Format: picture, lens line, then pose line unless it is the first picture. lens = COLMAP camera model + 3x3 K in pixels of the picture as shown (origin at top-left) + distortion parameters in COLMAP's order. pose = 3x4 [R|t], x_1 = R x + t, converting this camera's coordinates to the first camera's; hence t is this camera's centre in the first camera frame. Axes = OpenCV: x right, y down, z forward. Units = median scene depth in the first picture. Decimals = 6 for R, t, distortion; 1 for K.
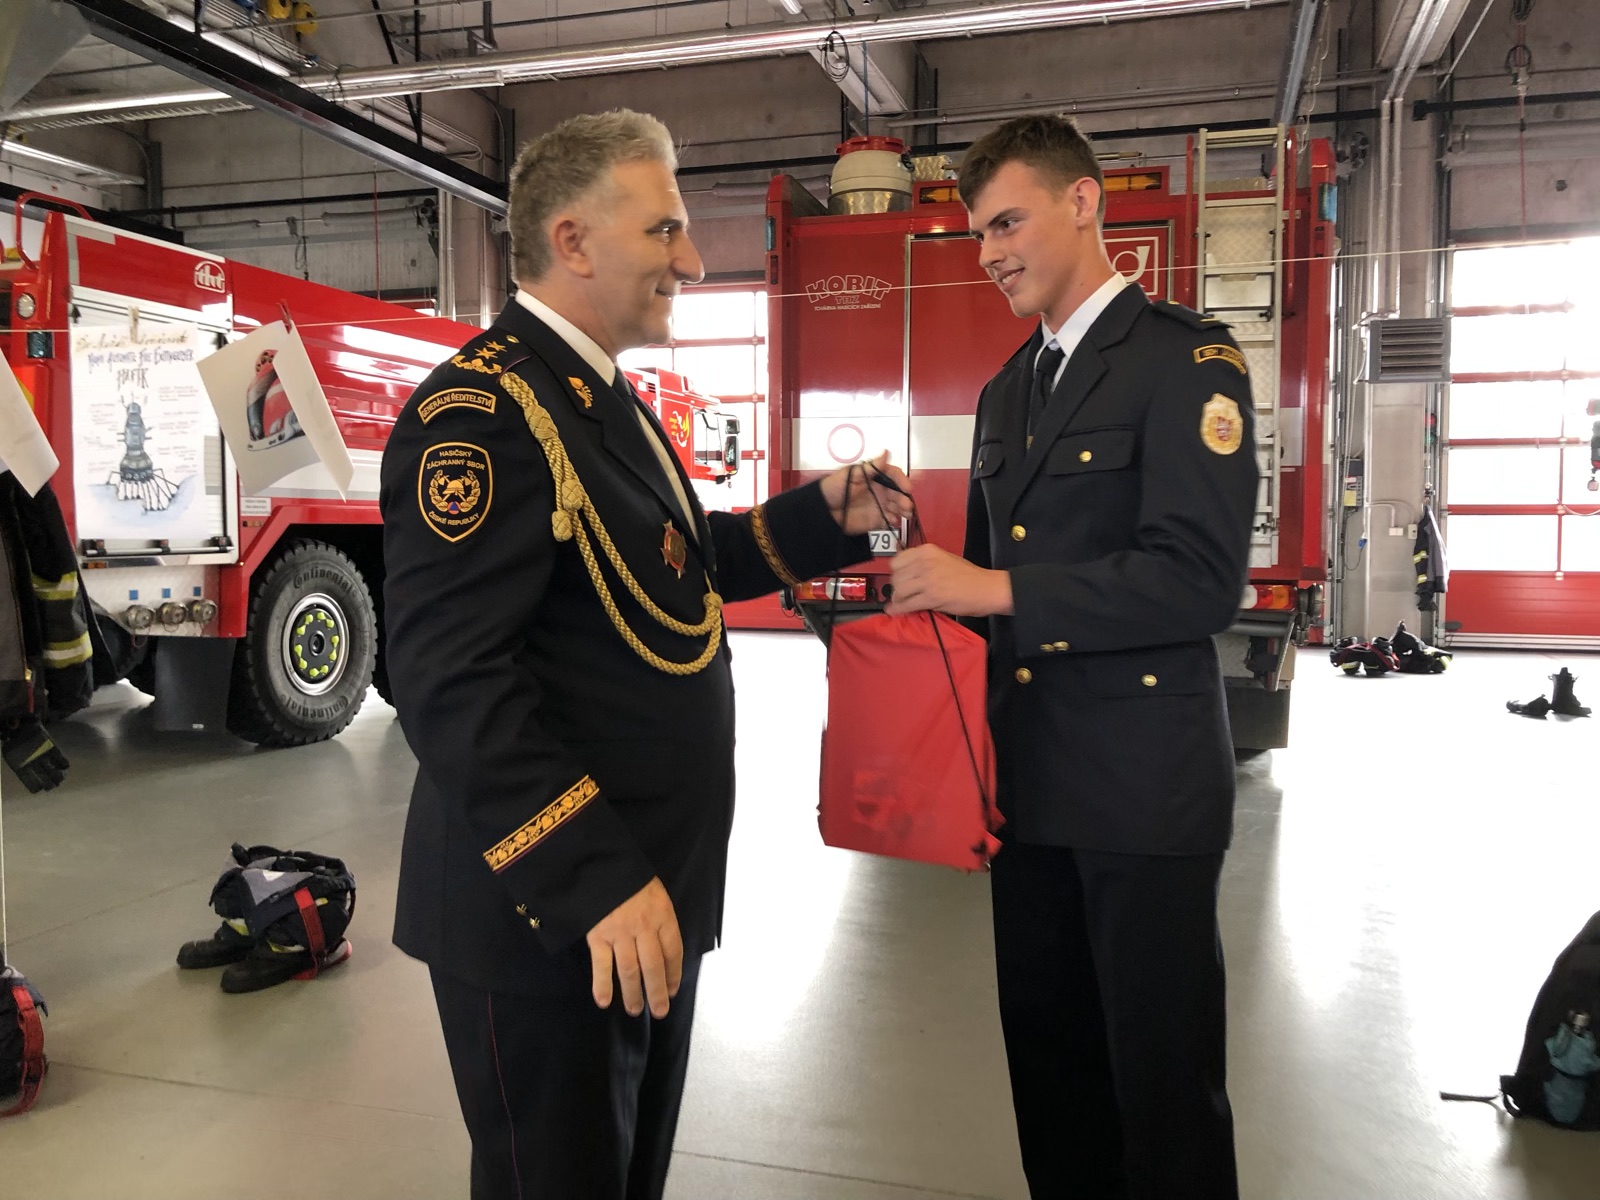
lens RADIAL K [[1312.2, 0, 816.2], [0, 1312.2, 587.0], [0, 0, 1]] dist [0.020317, -0.019707]
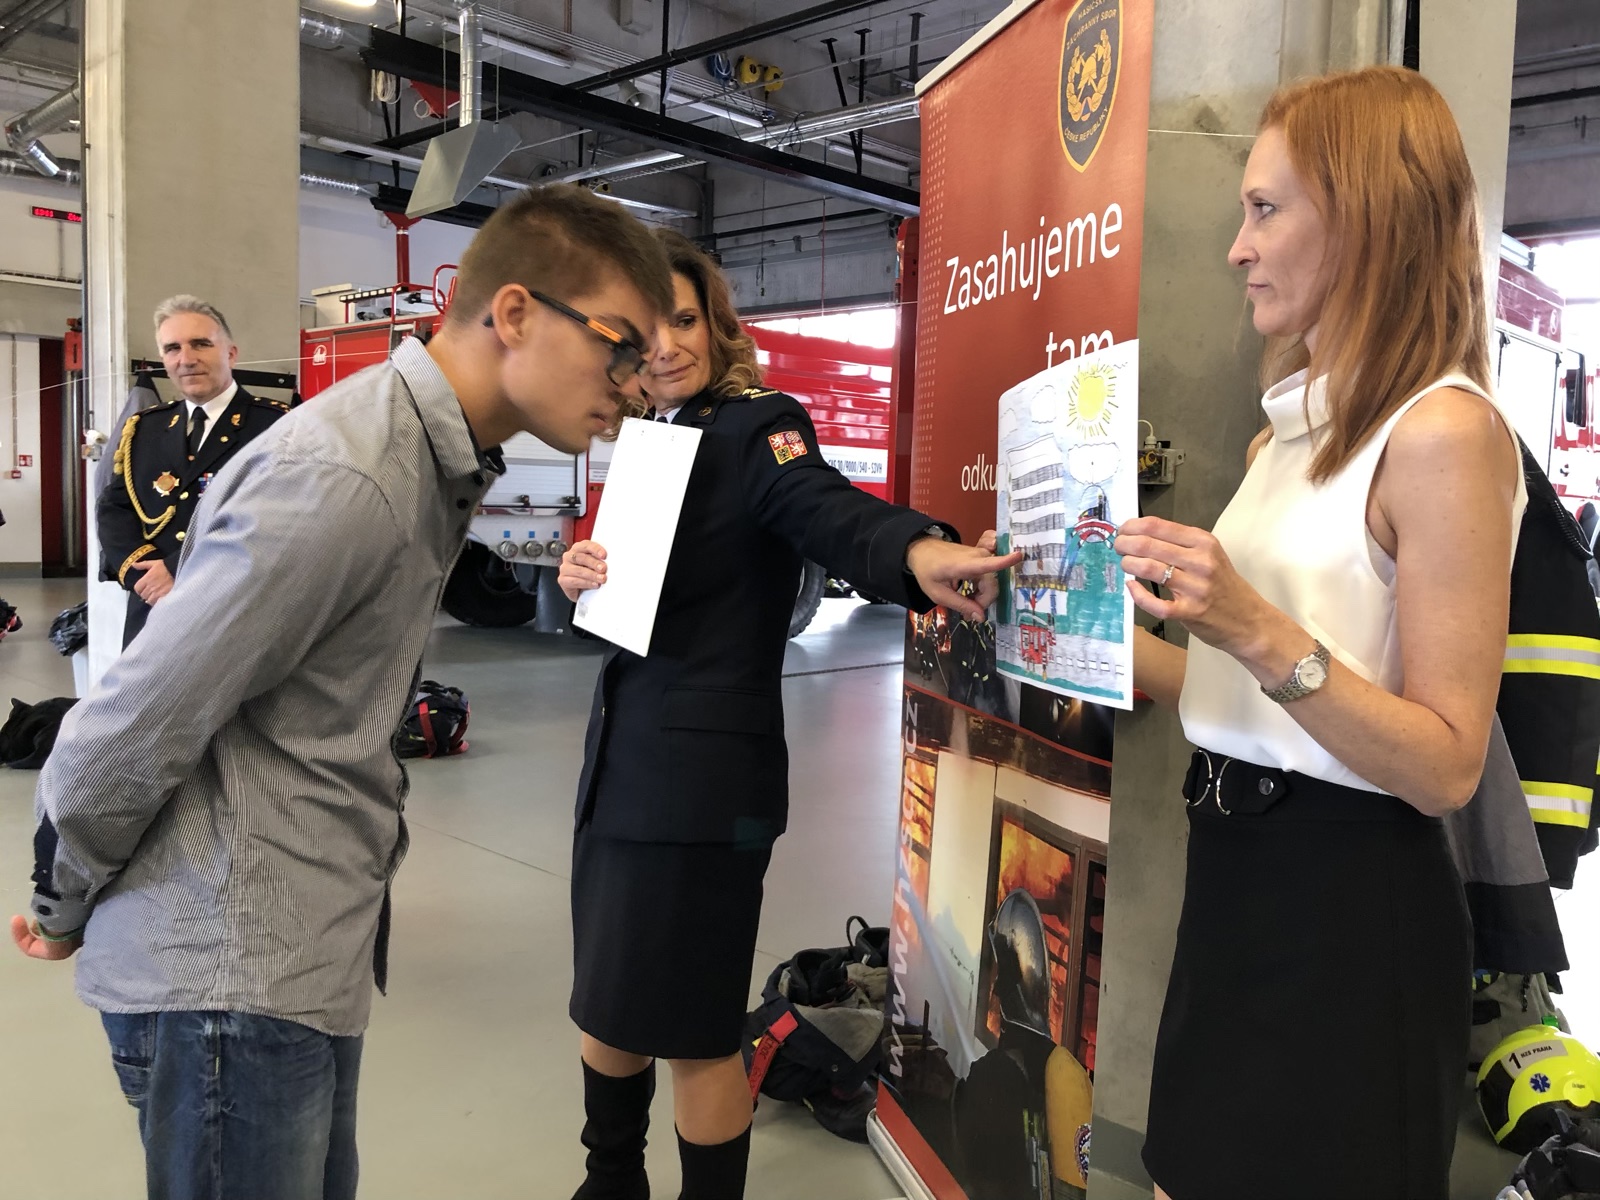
lens RADIAL K [[1312.2, 0, 822.2], [0, 1312.2, 597.8], [0, 0, 1]] dist [0.020317, -0.019707]
pose [[0.893160, 0.061758, -0.445479, 0.228565], [-0.051325, 0.998052, 0.035458, 0.003613], [0.446801, -0.008806, 0.894590, -0.076854]]
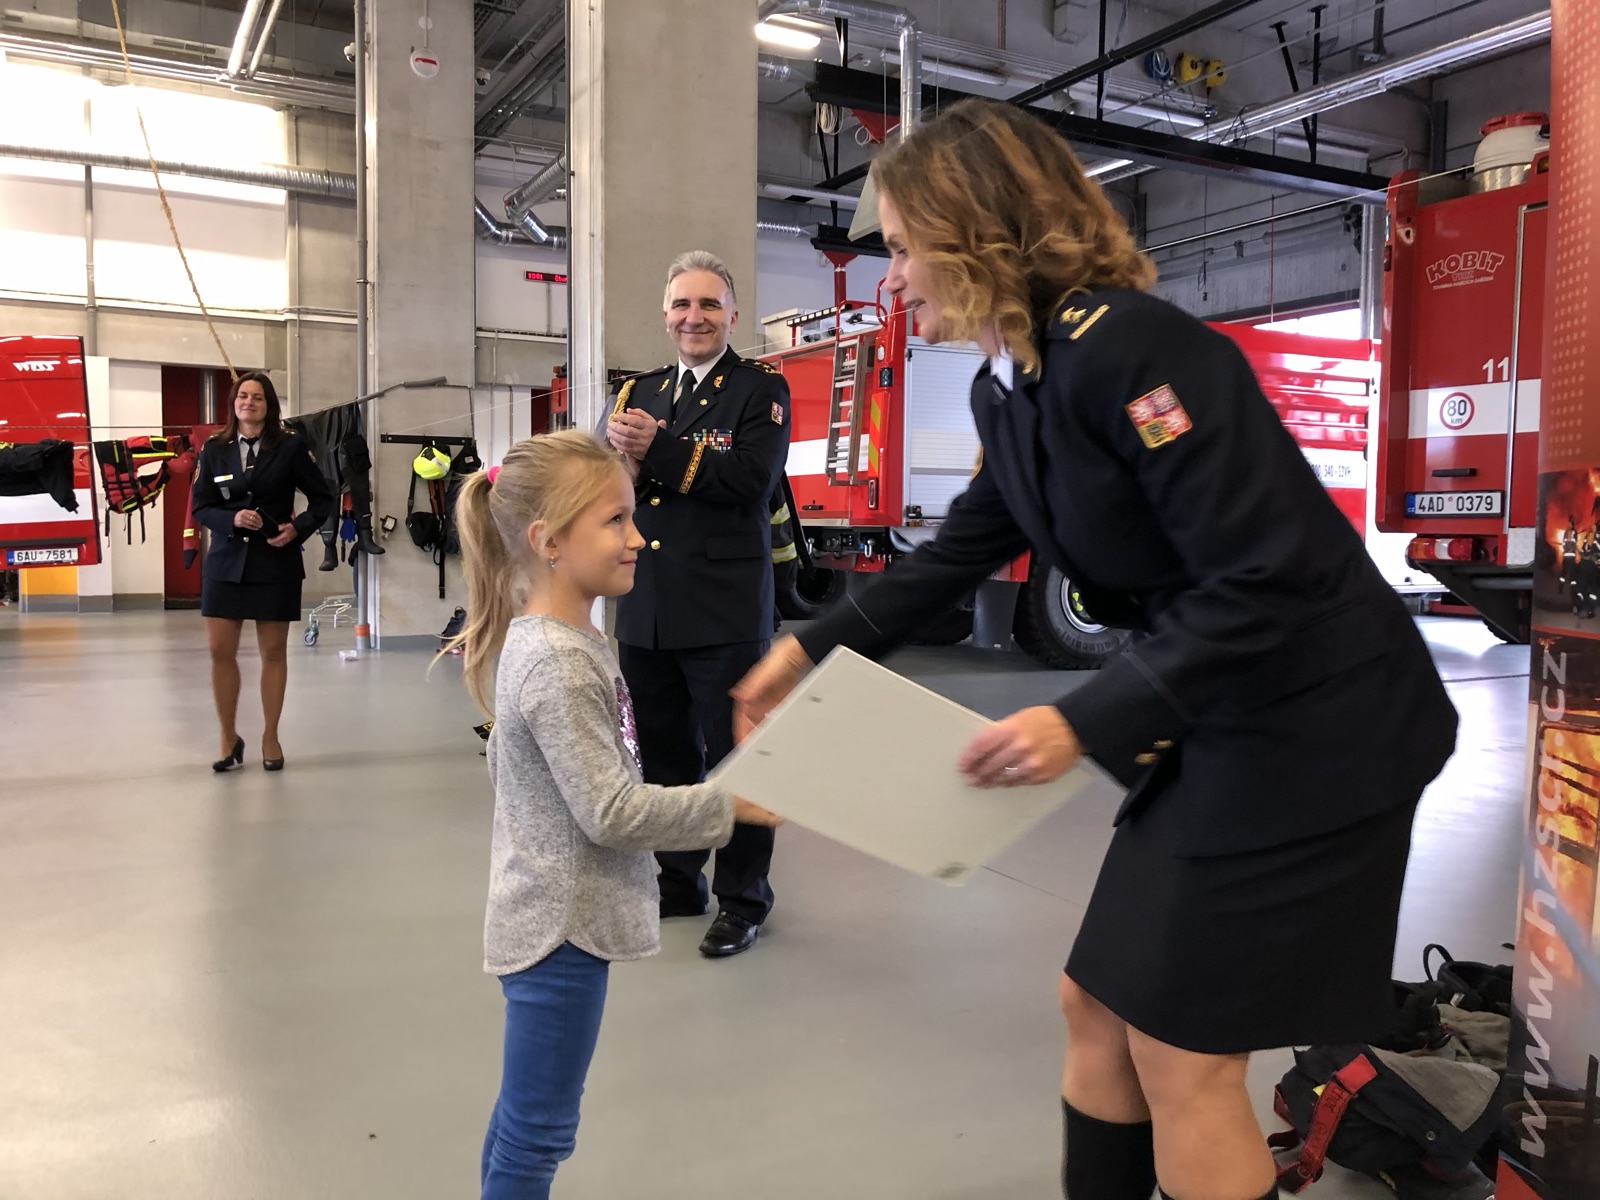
lens RADIAL K [[1312.2, 0, 817.6], [0, 1312.2, 594.6], [0, 0, 1]] dist [0.020317, -0.019707]
pose [[0.708419, 0.042096, -0.704536, 0.199425], [-0.041540, 0.998976, 0.017919, 0.019679], [0.704569, 0.016573, 0.709442, -0.057851]]
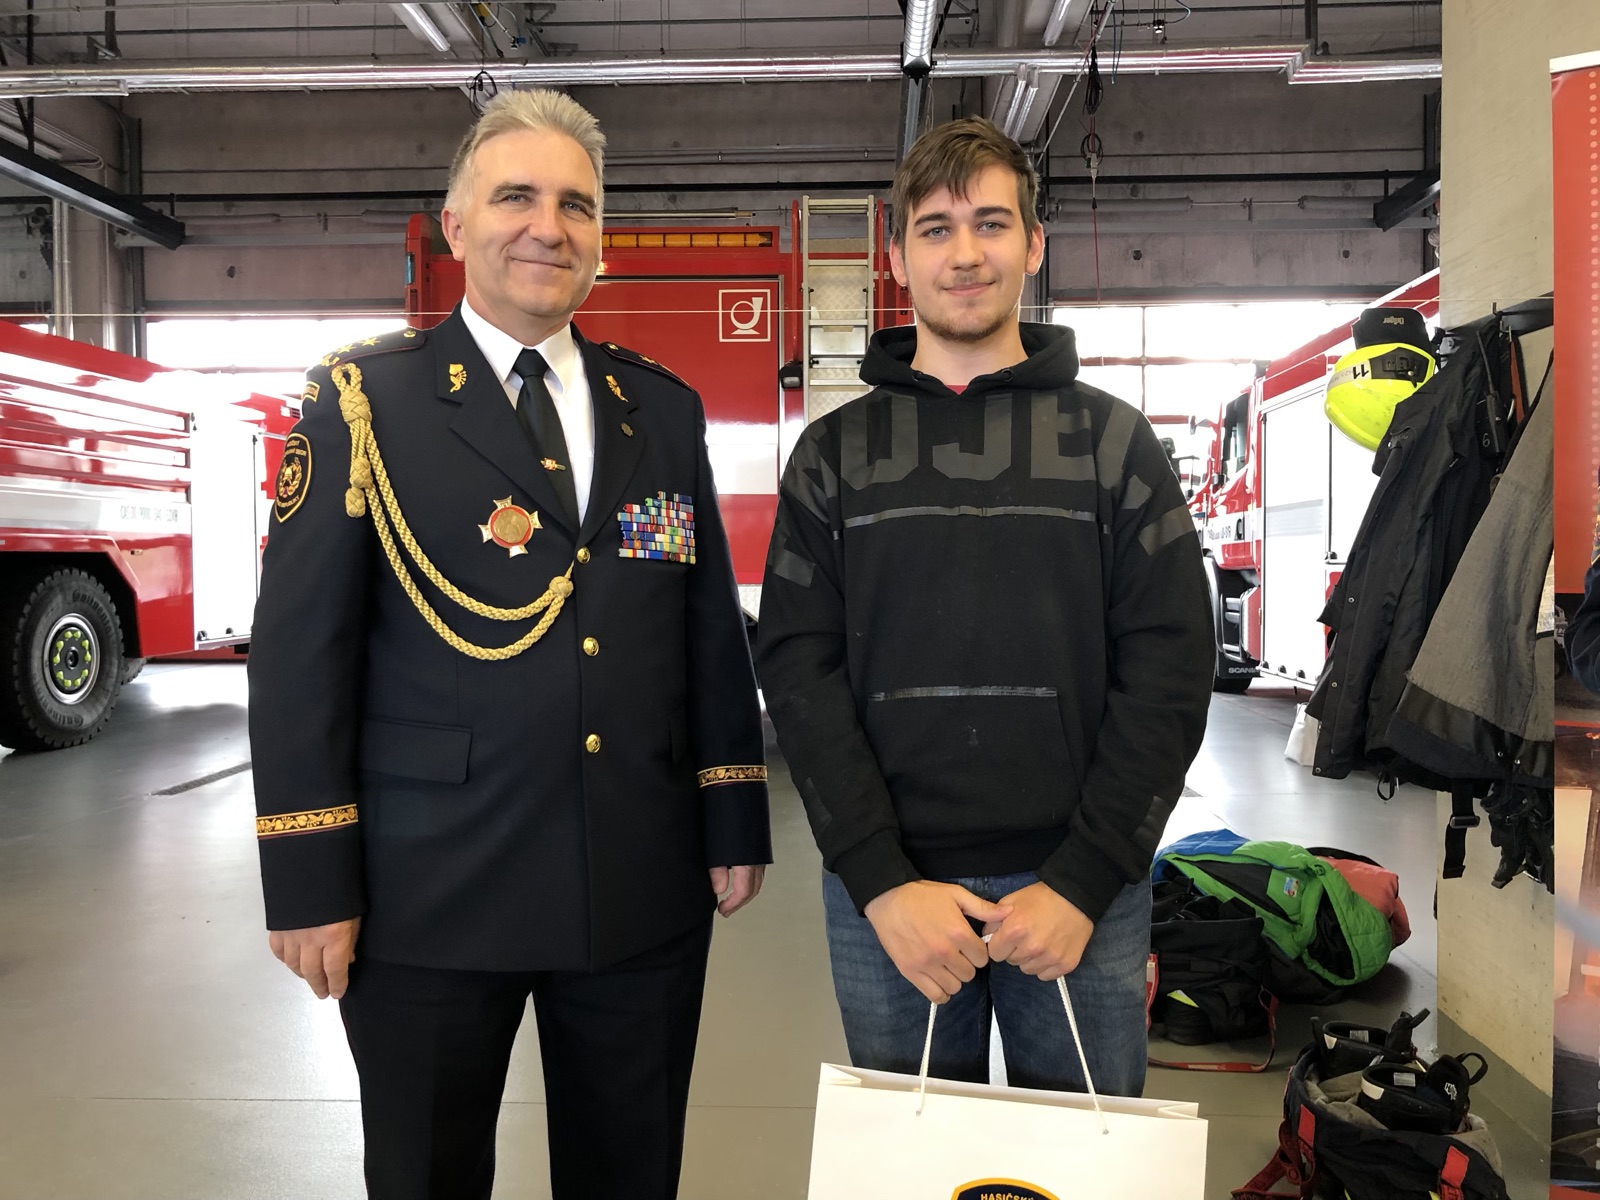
lens RADIAL K [[1312.2, 0, 809.7], [0, 1312.2, 589.6], [0, 0, 1]] dist [0.020317, -0.019707]
pose [[0.970749, -0.011655, 0.239812, 0.009177], [0.017241, 0.999626, -0.021208, 0.006686], [-0.239475, 0.024723, 0.970588, -0.040399]]
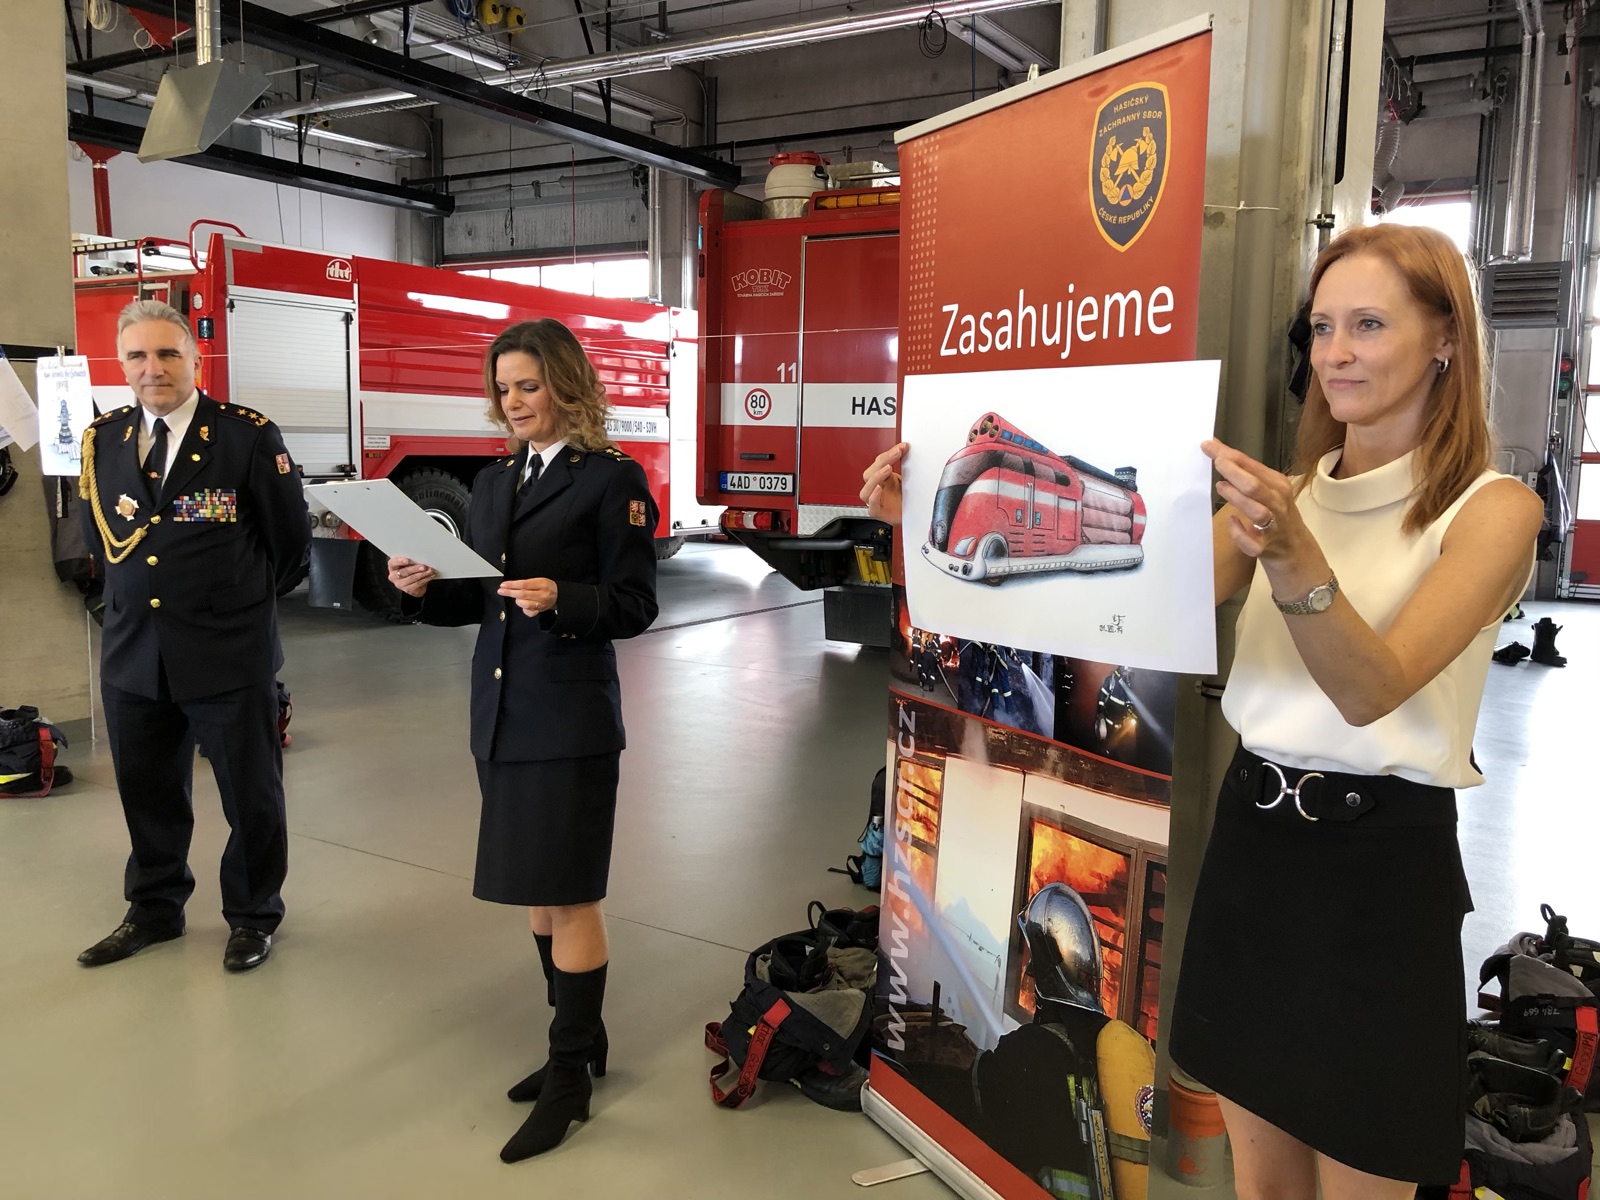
lens RADIAL K [[1312.2, 0, 811.7], [0, 1312.2, 593.8], [0, 0, 1]] dist [0.020317, -0.019707]
pose [[0.966683, 0.047781, -0.251478, 0.192142], [-0.031574, 0.997179, 0.068095, -0.007294], [0.254023, -0.057886, 0.965465, -0.103521]]
